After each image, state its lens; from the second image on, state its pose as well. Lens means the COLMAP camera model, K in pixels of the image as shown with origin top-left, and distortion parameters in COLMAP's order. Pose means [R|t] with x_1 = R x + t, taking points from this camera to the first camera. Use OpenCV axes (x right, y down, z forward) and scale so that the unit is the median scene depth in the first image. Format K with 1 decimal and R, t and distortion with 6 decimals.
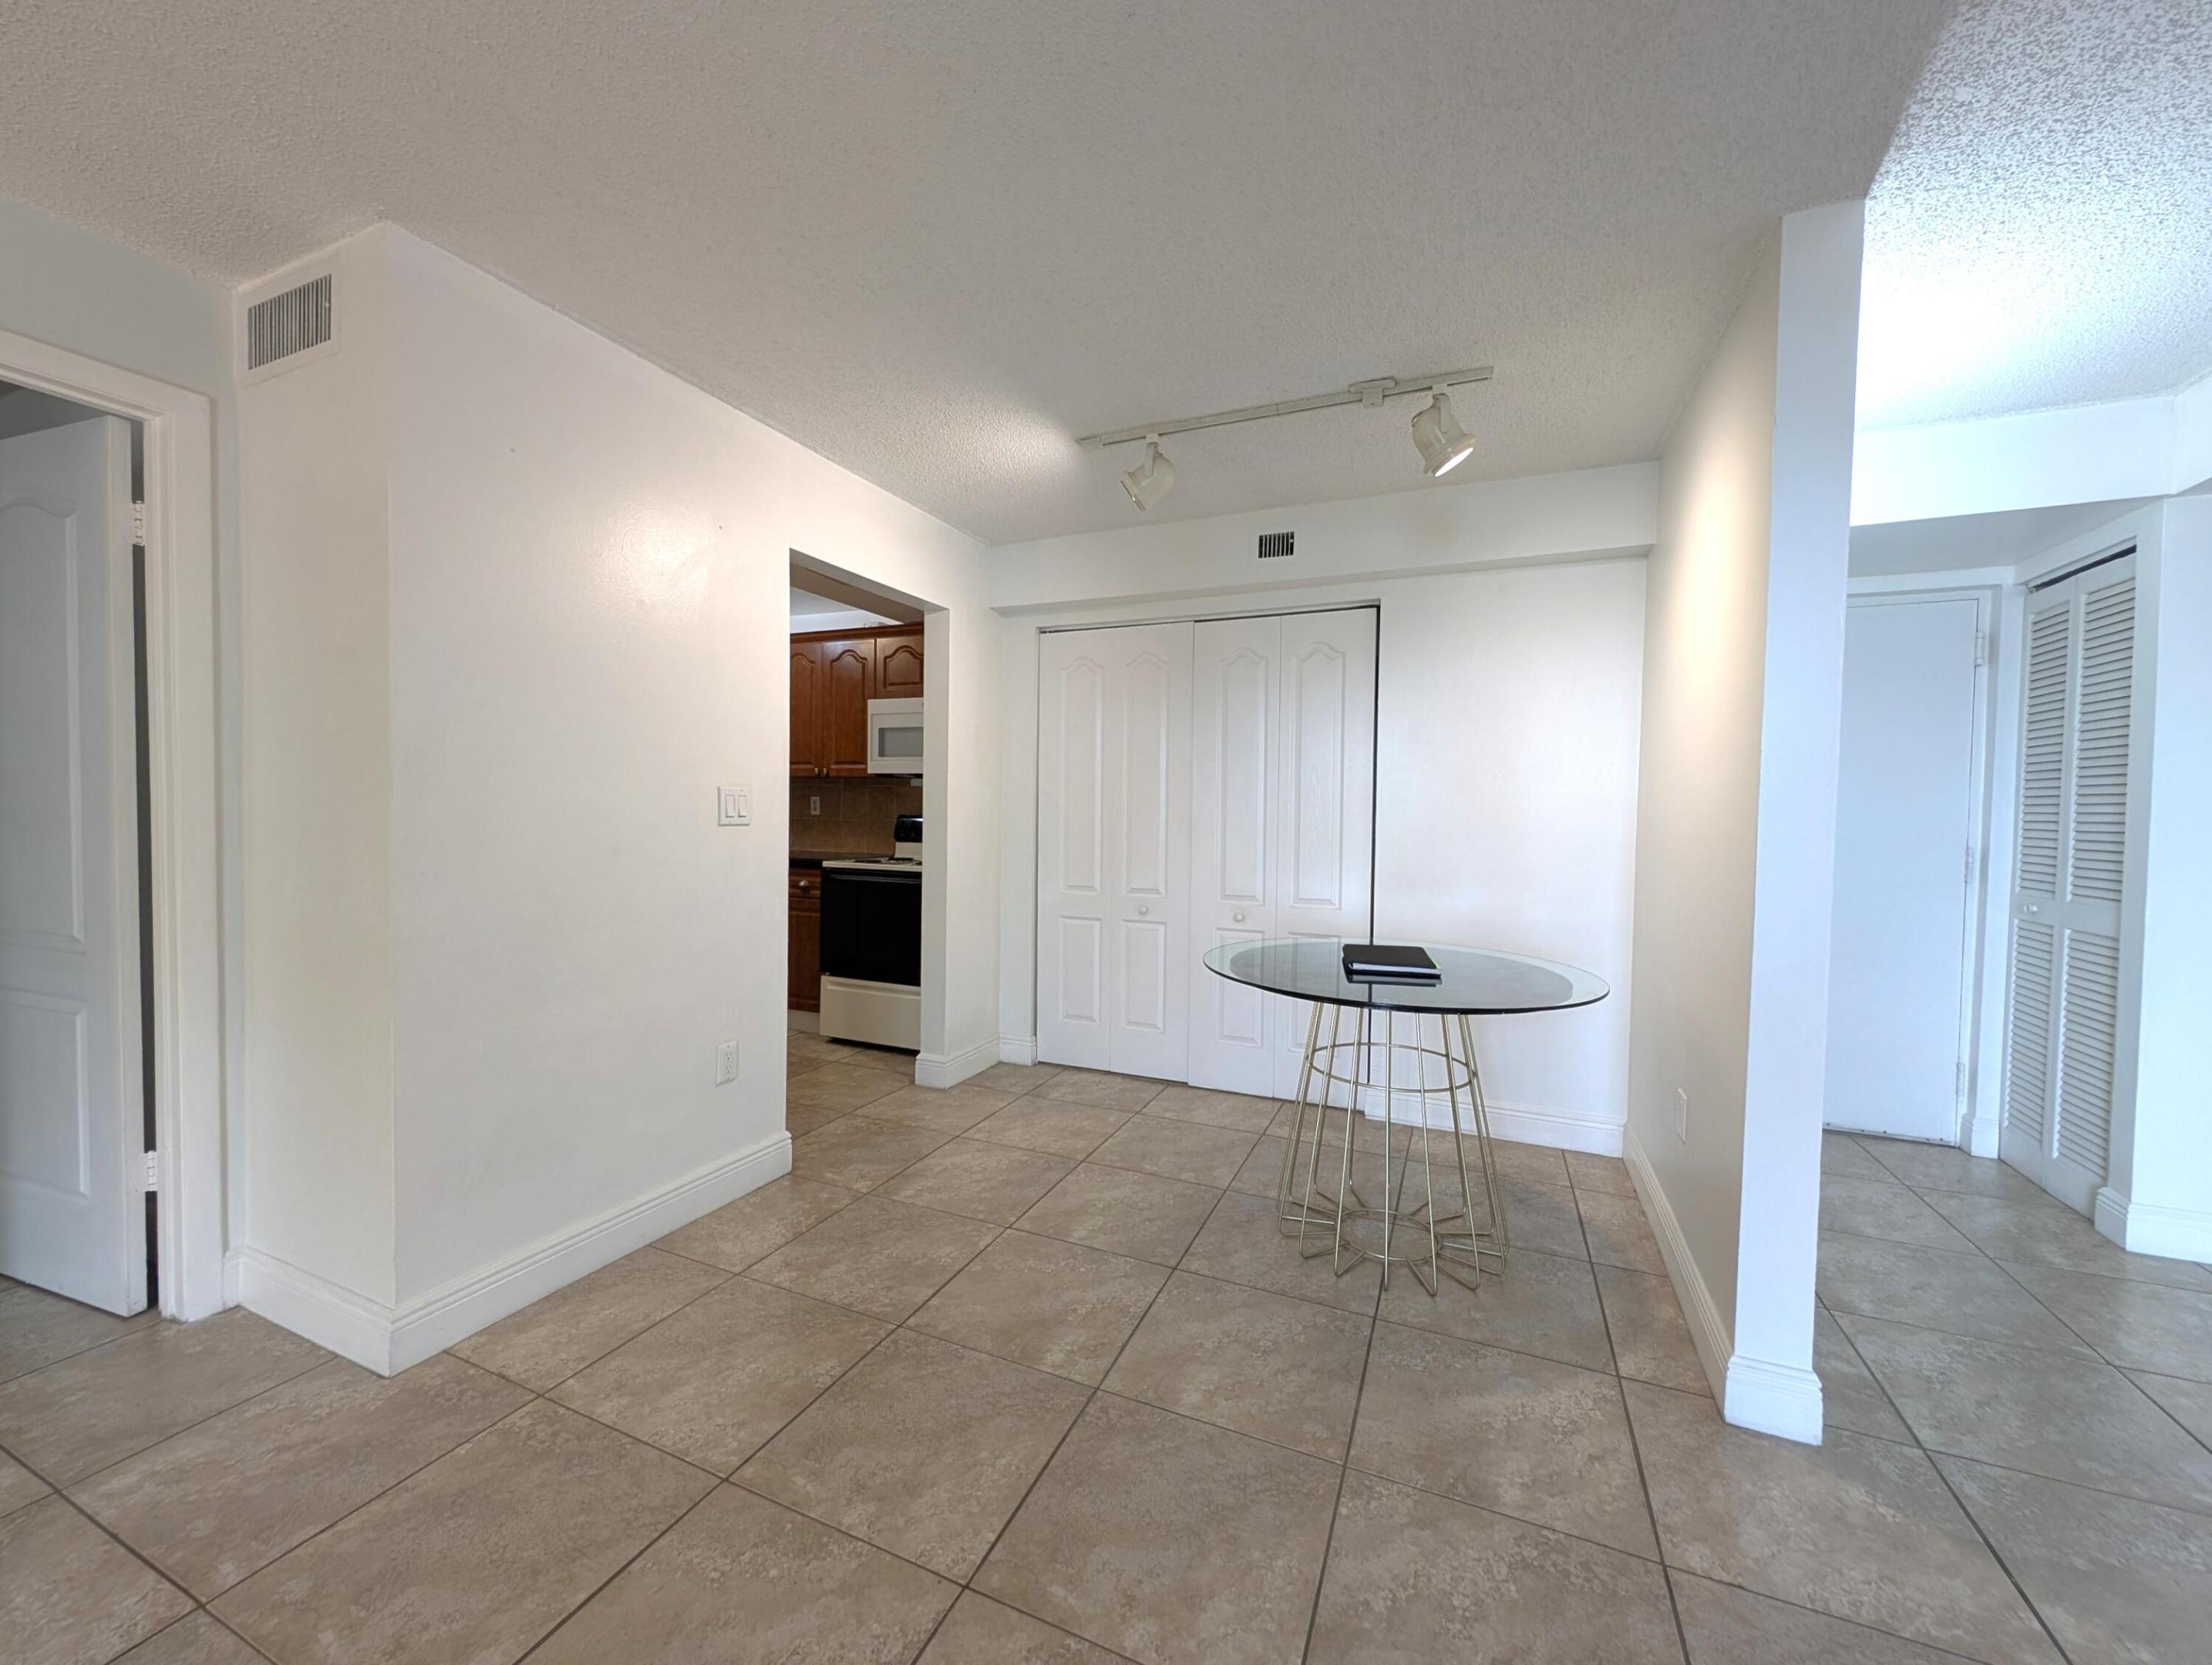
lens RADIAL K [[854.3, 0, 1106.0], [0, 854.3, 832.5], [0, 0, 1]] dist [0.013813, -0.009383]
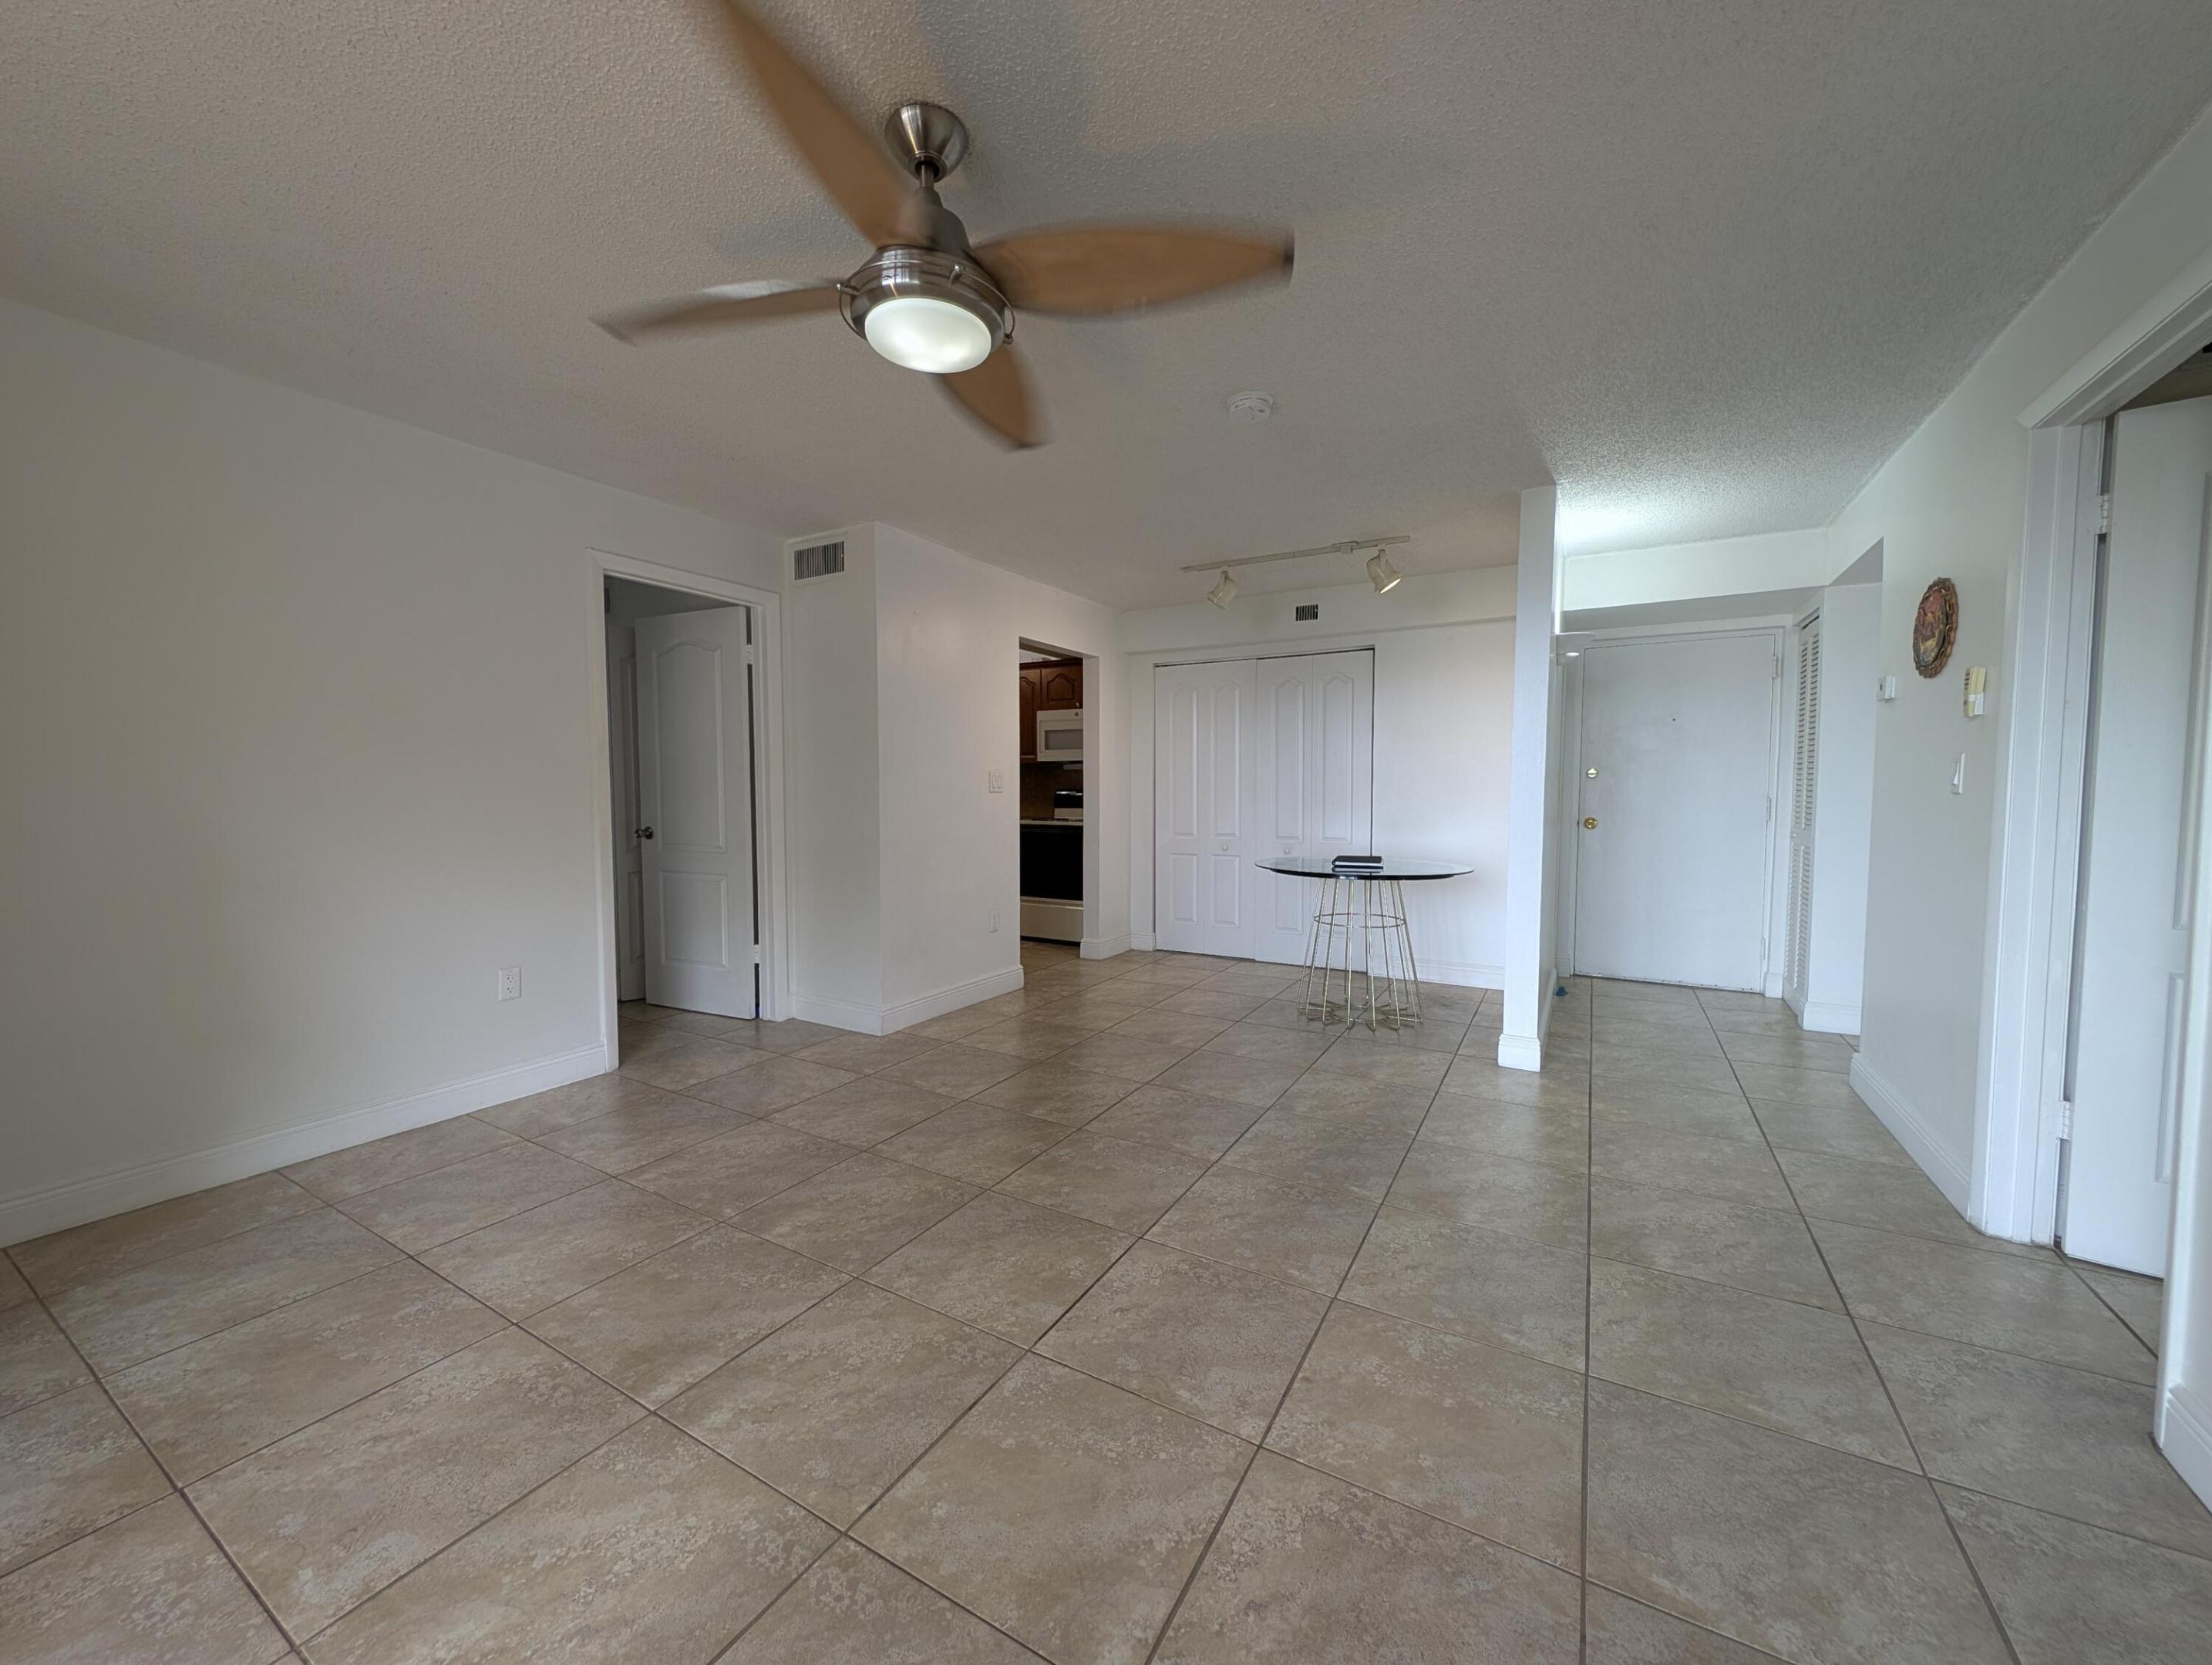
lens RADIAL K [[856.8, 0, 1106.0], [0, 856.8, 832.5], [0, 0, 1]] dist [0.002283, -0.000009]
pose [[0.993877, -0.008952, -0.110125, 0.001508], [0.011427, 0.999696, 0.021868, 0.034811], [0.109896, -0.022993, 0.993677, -0.696426]]
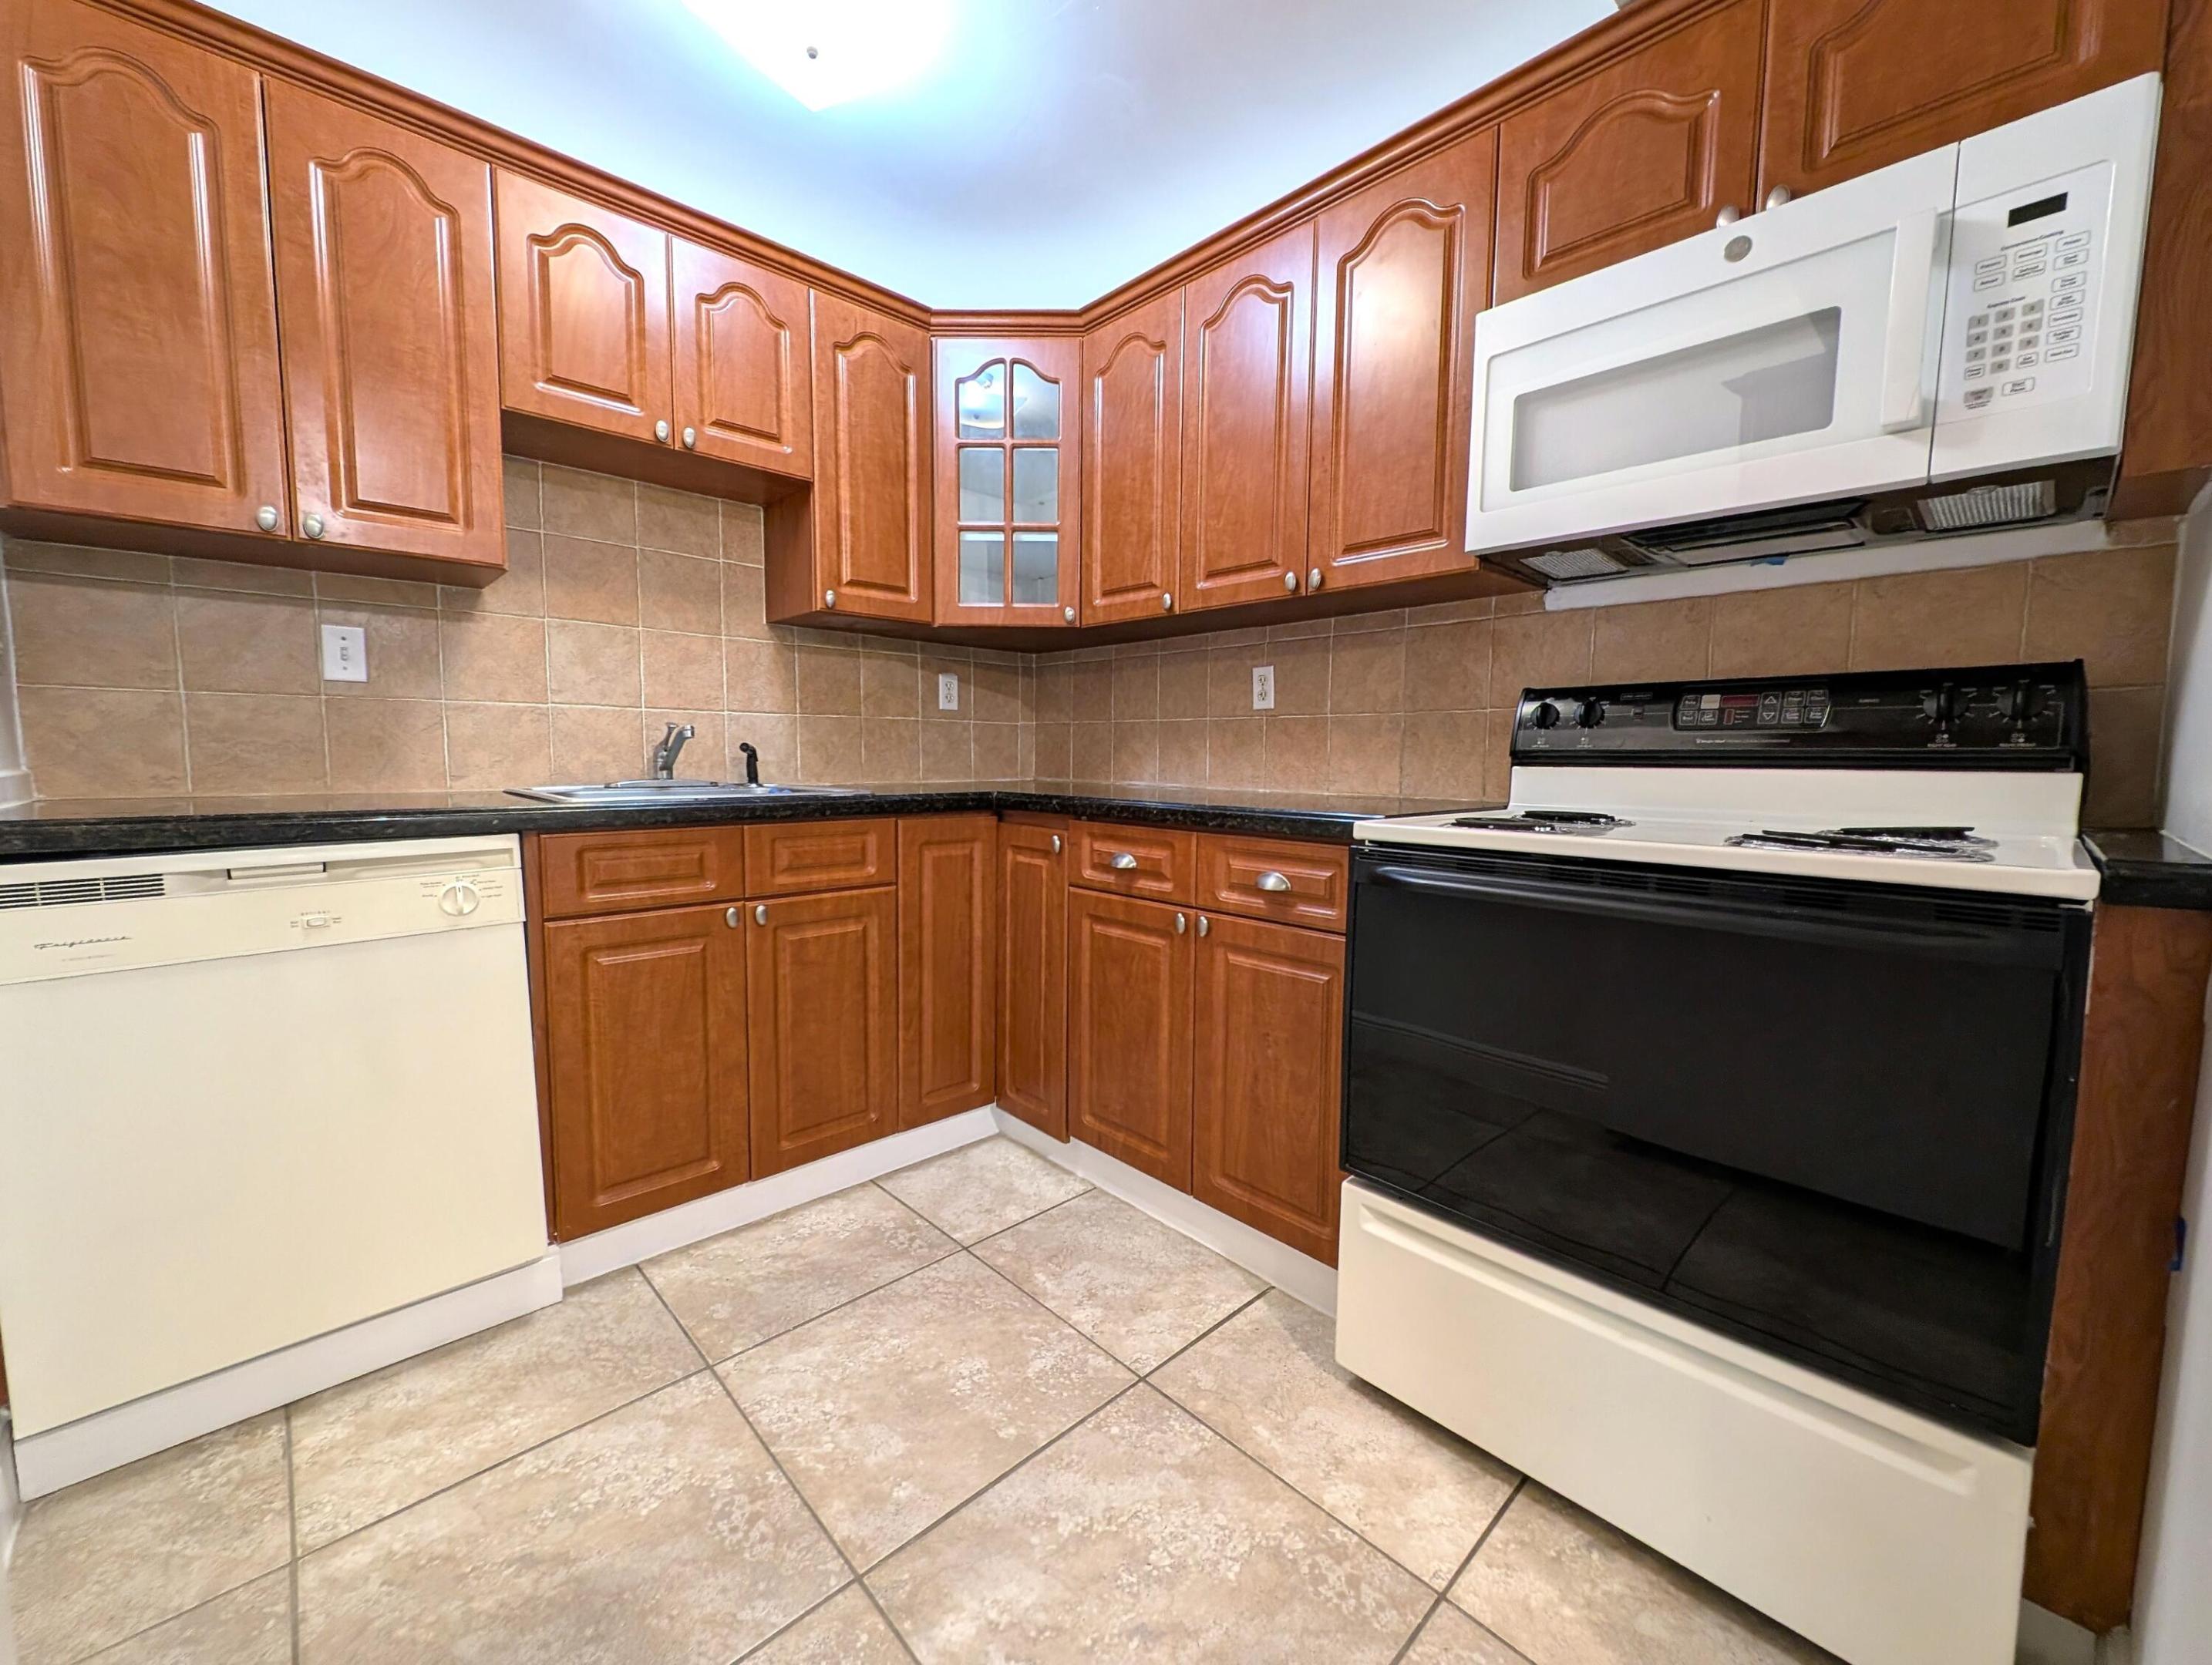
lens RADIAL K [[854.3, 0, 1106.0], [0, 854.3, 832.5], [0, 0, 1]] dist [0.013813, -0.009383]
pose [[0.920132, 0.035786, -0.389969, -0.411882], [-0.014057, 0.998192, 0.058432, 0.030507], [0.391356, -0.048283, 0.918972, 0.968535]]
